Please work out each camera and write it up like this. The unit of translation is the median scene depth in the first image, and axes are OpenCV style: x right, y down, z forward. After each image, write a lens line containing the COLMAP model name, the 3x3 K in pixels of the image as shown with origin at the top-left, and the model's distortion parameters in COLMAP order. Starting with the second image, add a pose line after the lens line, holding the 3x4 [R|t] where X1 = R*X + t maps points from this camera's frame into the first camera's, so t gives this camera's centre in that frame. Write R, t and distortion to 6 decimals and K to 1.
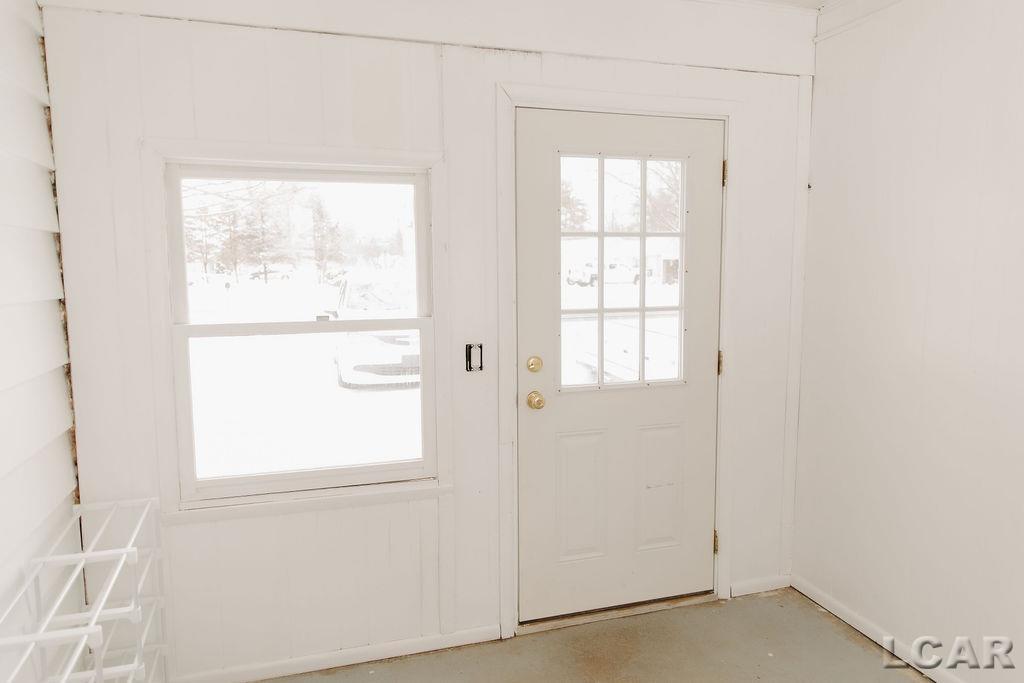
lens RADIAL K [[680.8, 0, 508.0], [0, 680.8, 336.6], [0, 0, 1]] dist [0.021974, -0.004014]
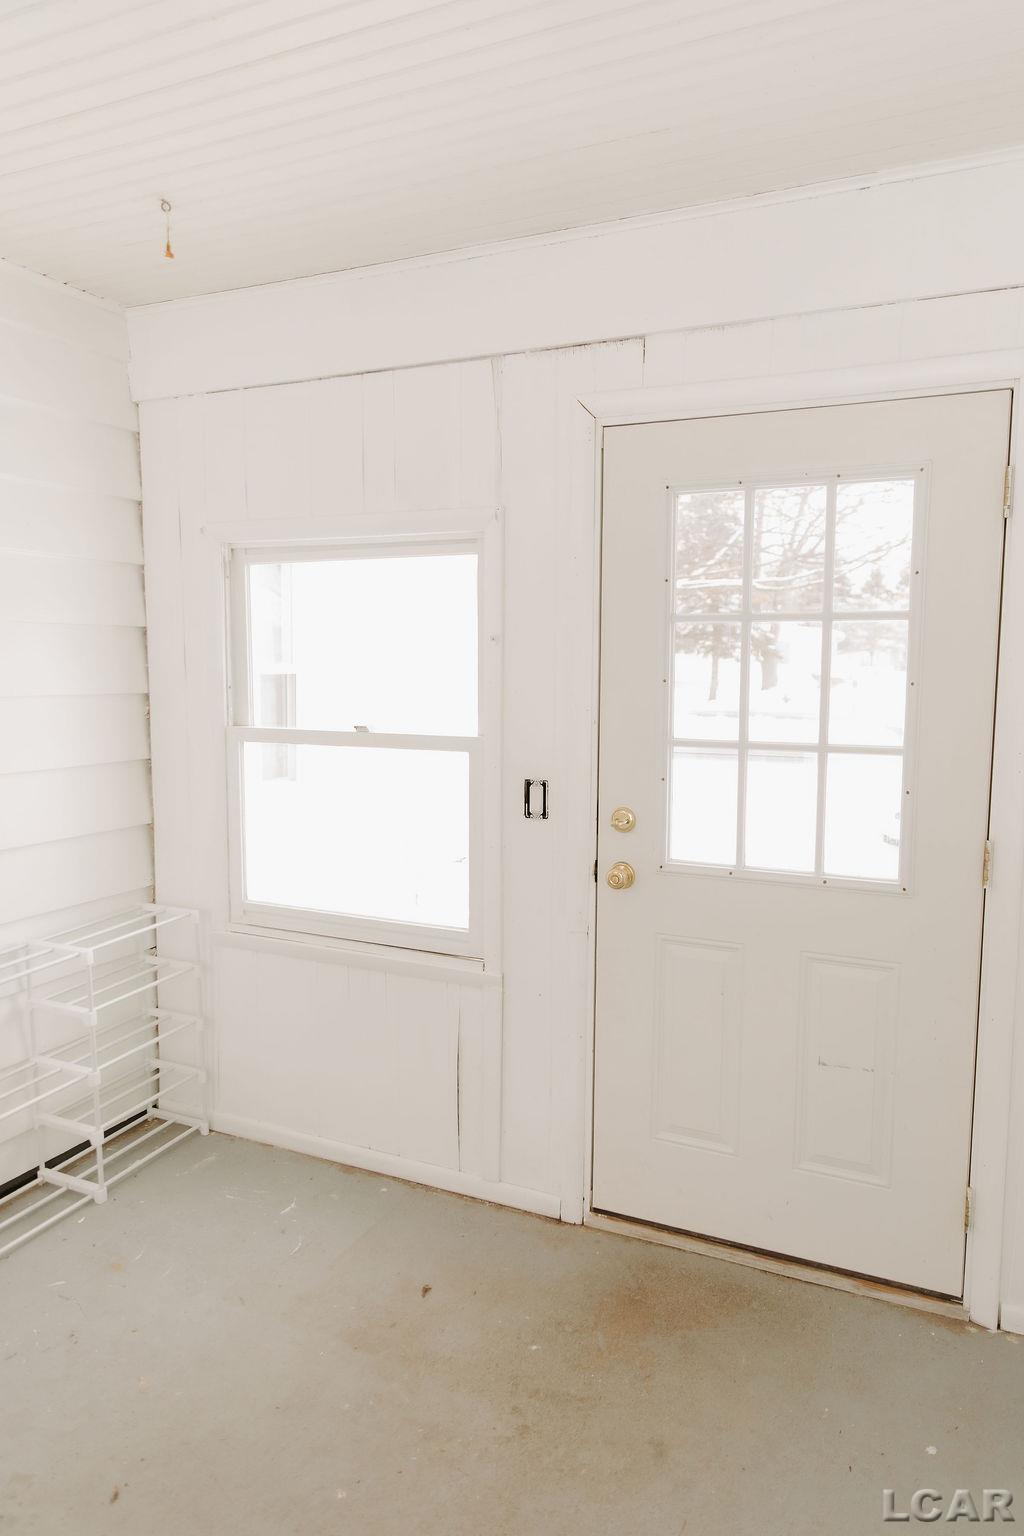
lens RADIAL K [[1021.3, 0, 510.9], [0, 1021.3, 773.5], [0, 0, 1]] dist [0.021974, -0.004014]
pose [[0.744073, 0.083034, -0.662919, 0.589744], [-0.084697, 0.995964, 0.029685, -0.022636], [0.662708, 0.034060, 0.748103, 0.196172]]
